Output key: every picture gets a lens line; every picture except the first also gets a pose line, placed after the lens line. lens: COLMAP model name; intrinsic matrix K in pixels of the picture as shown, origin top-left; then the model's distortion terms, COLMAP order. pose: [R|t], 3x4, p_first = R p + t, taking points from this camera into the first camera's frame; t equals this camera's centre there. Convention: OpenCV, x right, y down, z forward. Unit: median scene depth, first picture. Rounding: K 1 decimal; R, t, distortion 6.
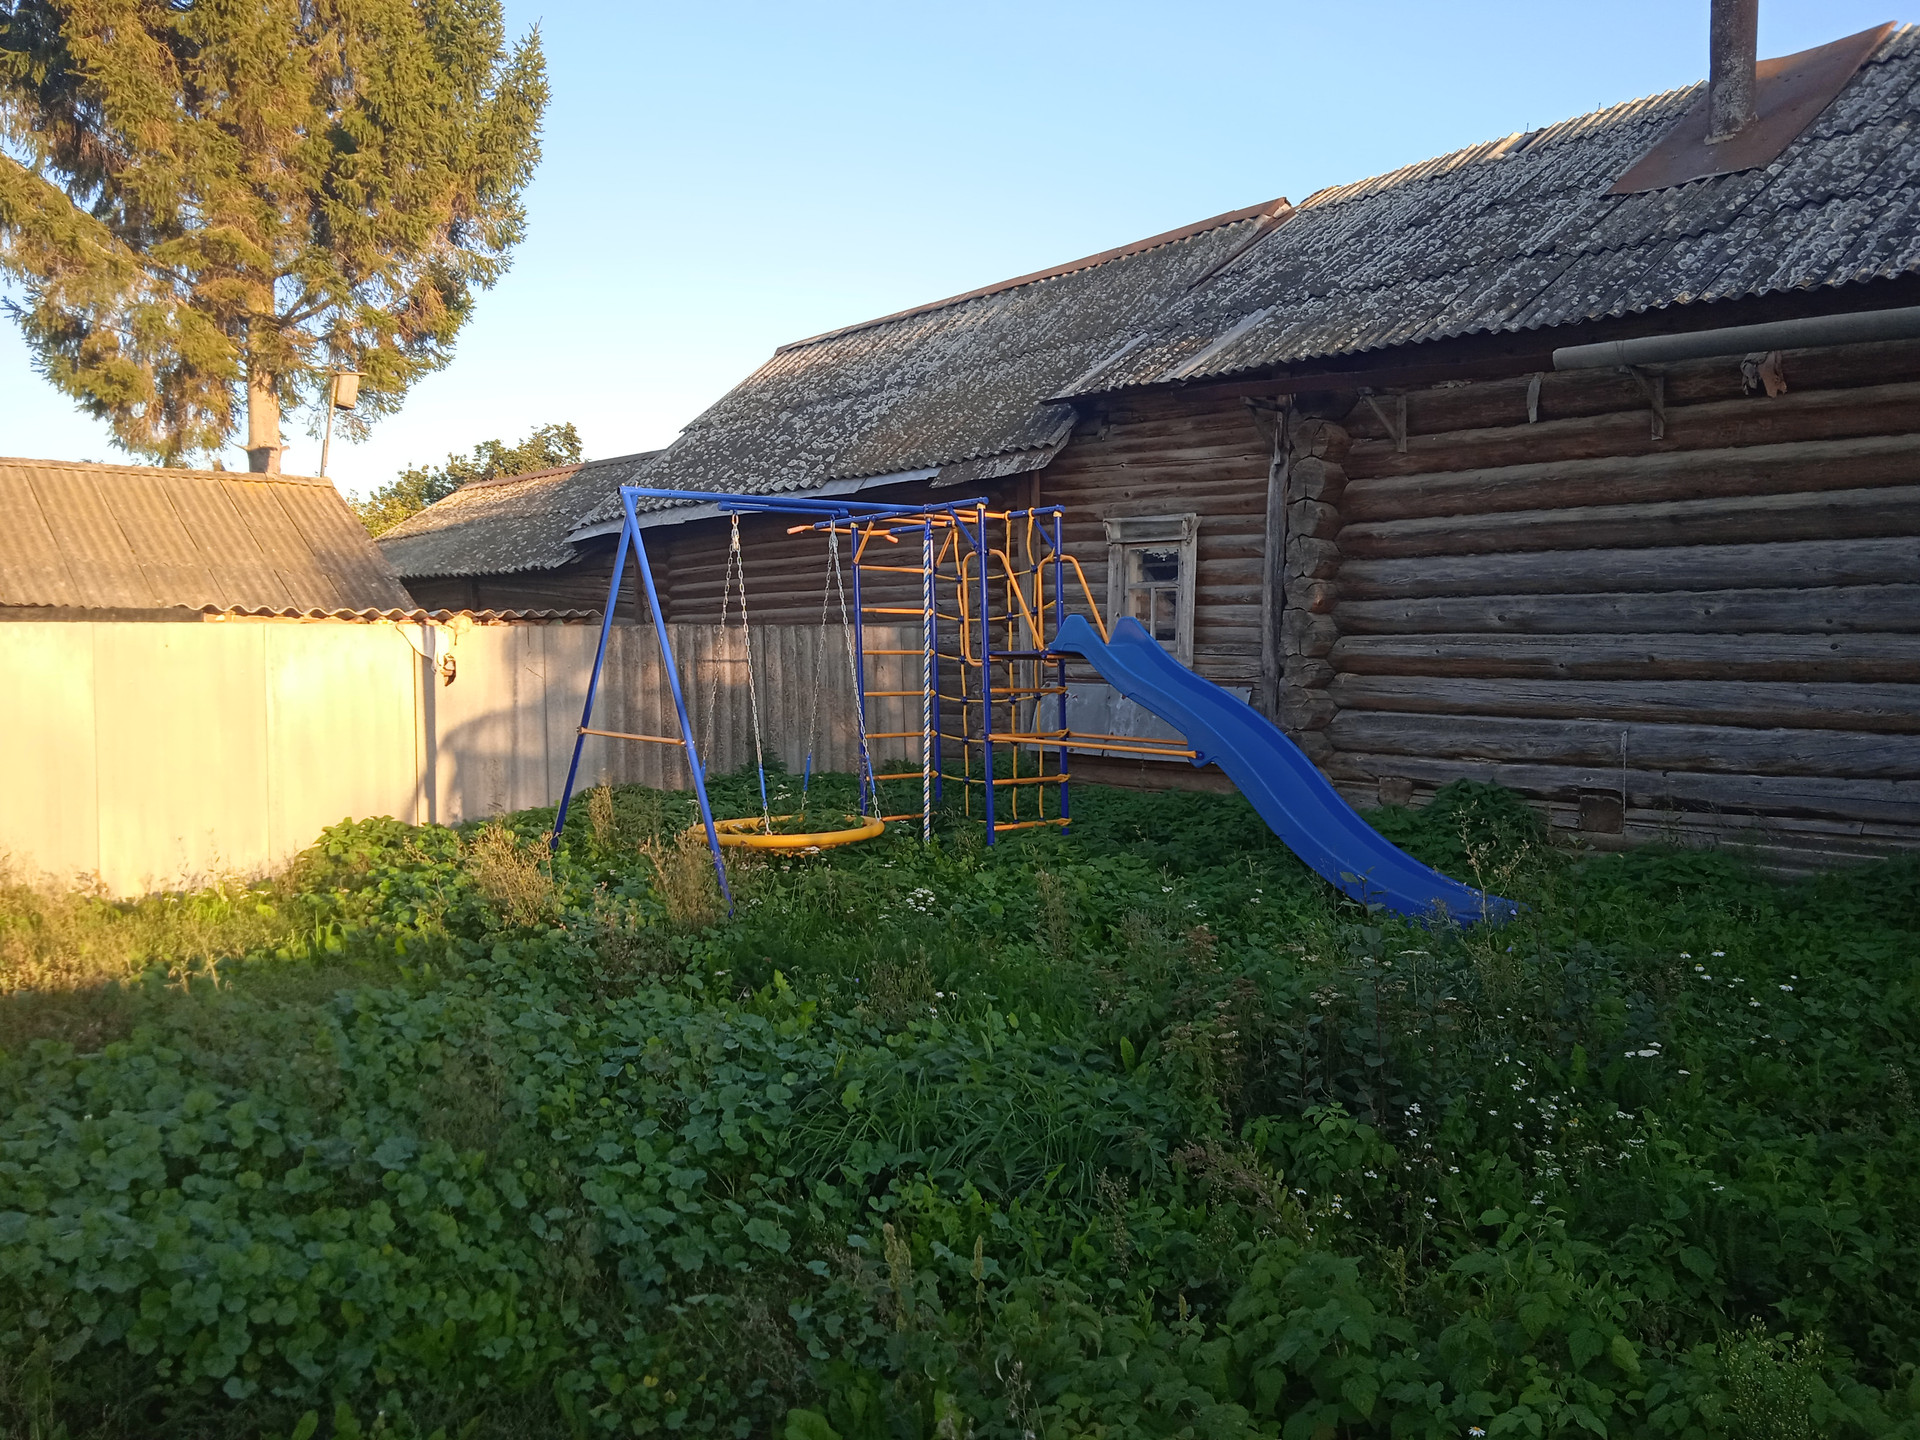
lens RADIAL K [[1591.7, 0, 960.0], [0, 1591.7, 720.0], [0, 0, 1]] dist [0.024296, -0.010263]
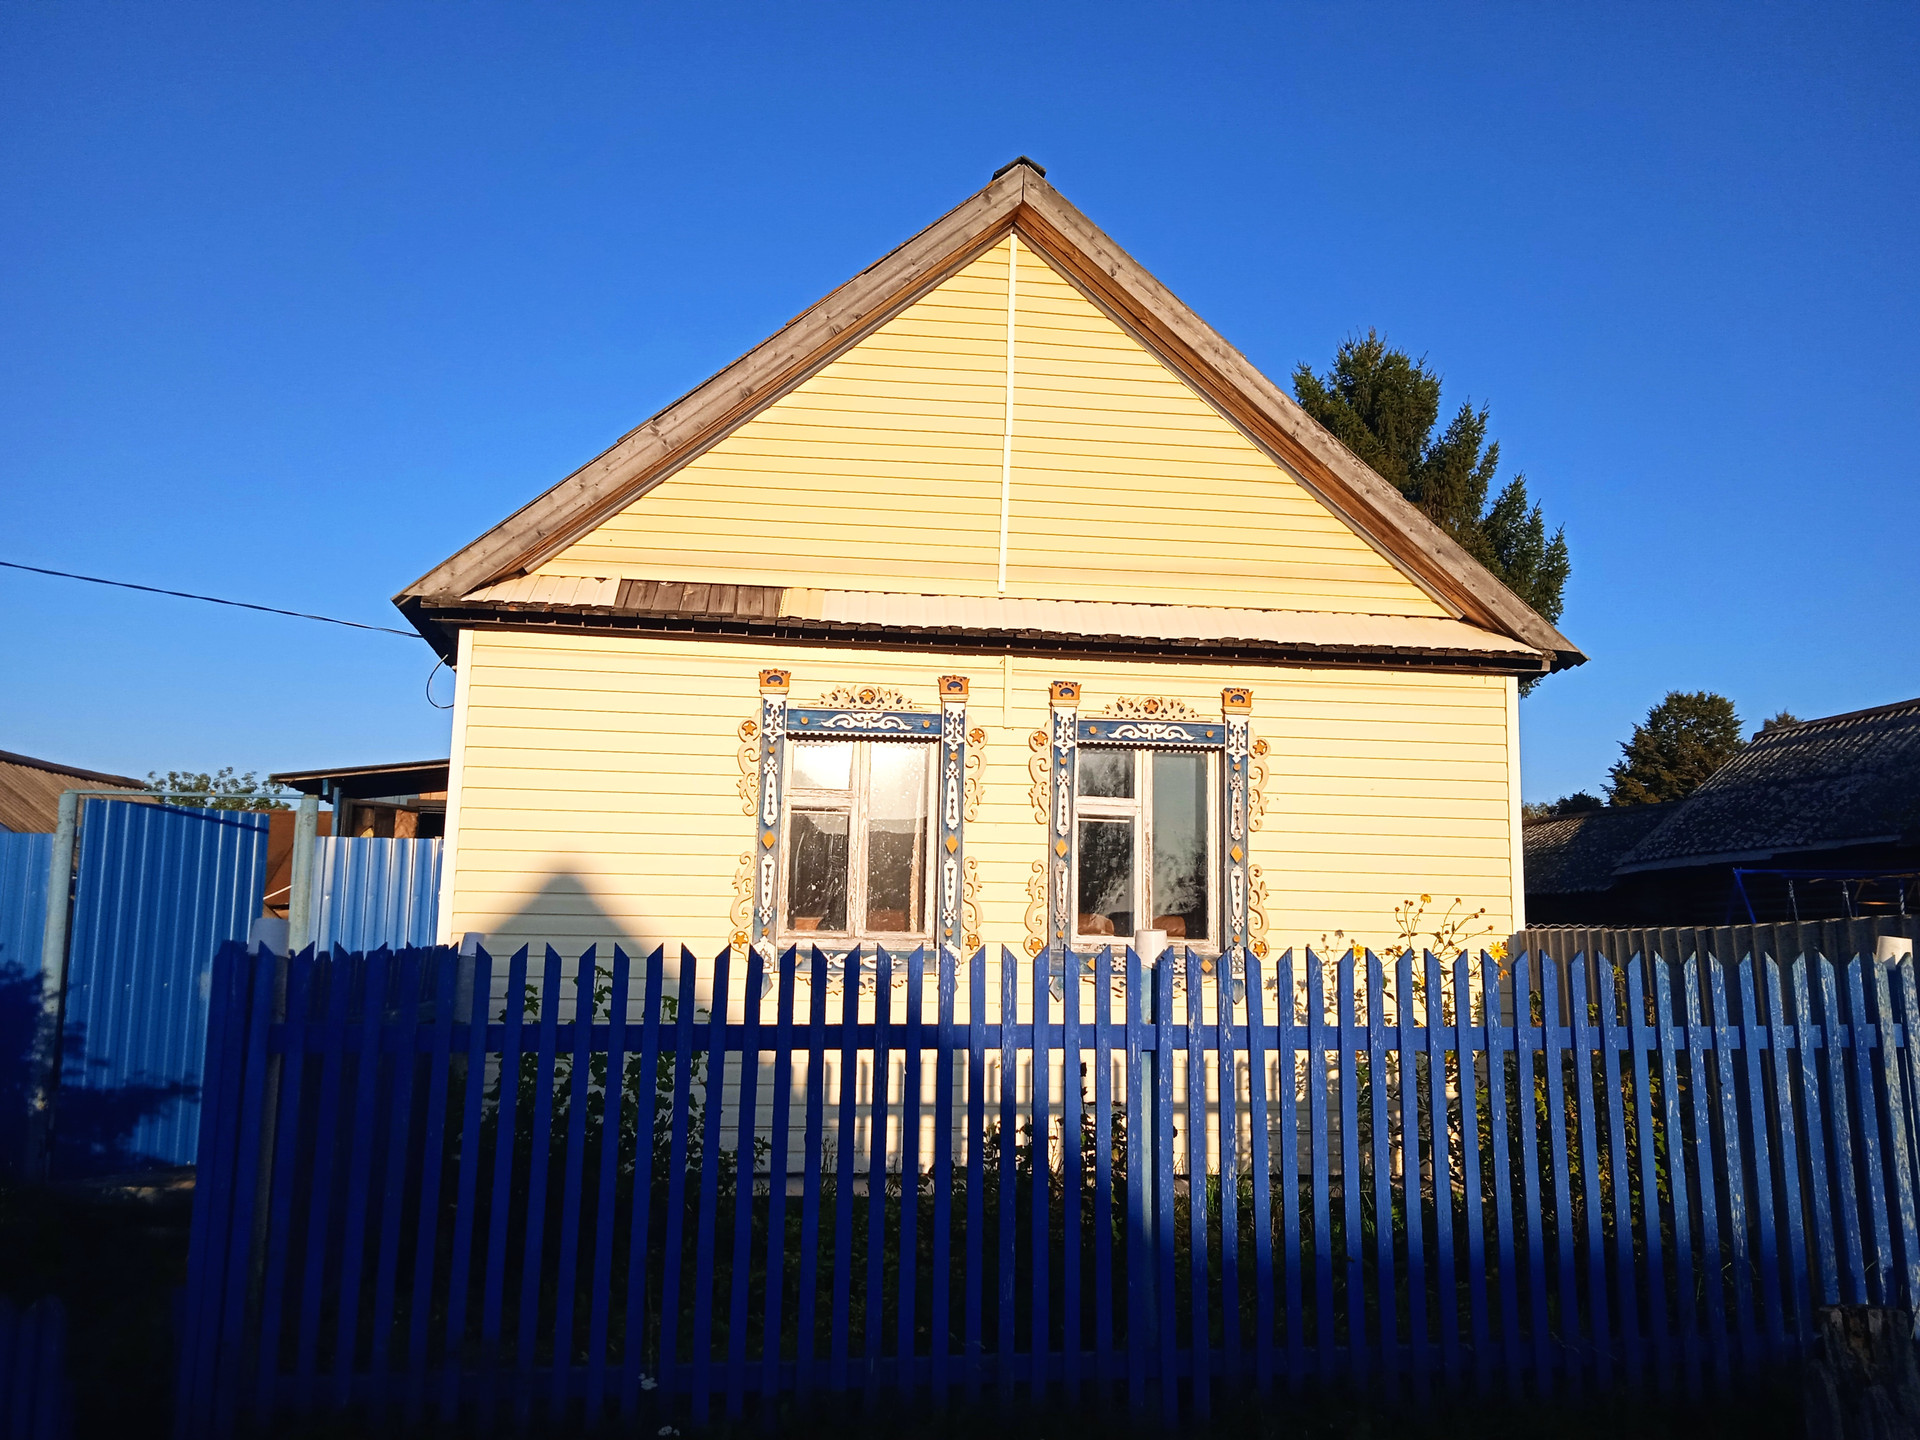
lens RADIAL K [[1591.7, 0, 960.0], [0, 1591.7, 720.0], [0, 0, 1]] dist [0.024296, -0.010263]
pose [[0.862384, -0.060415, -0.502637, -0.016303], [-0.032355, 0.984247, -0.173815, 0.052209], [0.505220, 0.166158, 0.846844, -1.174442]]
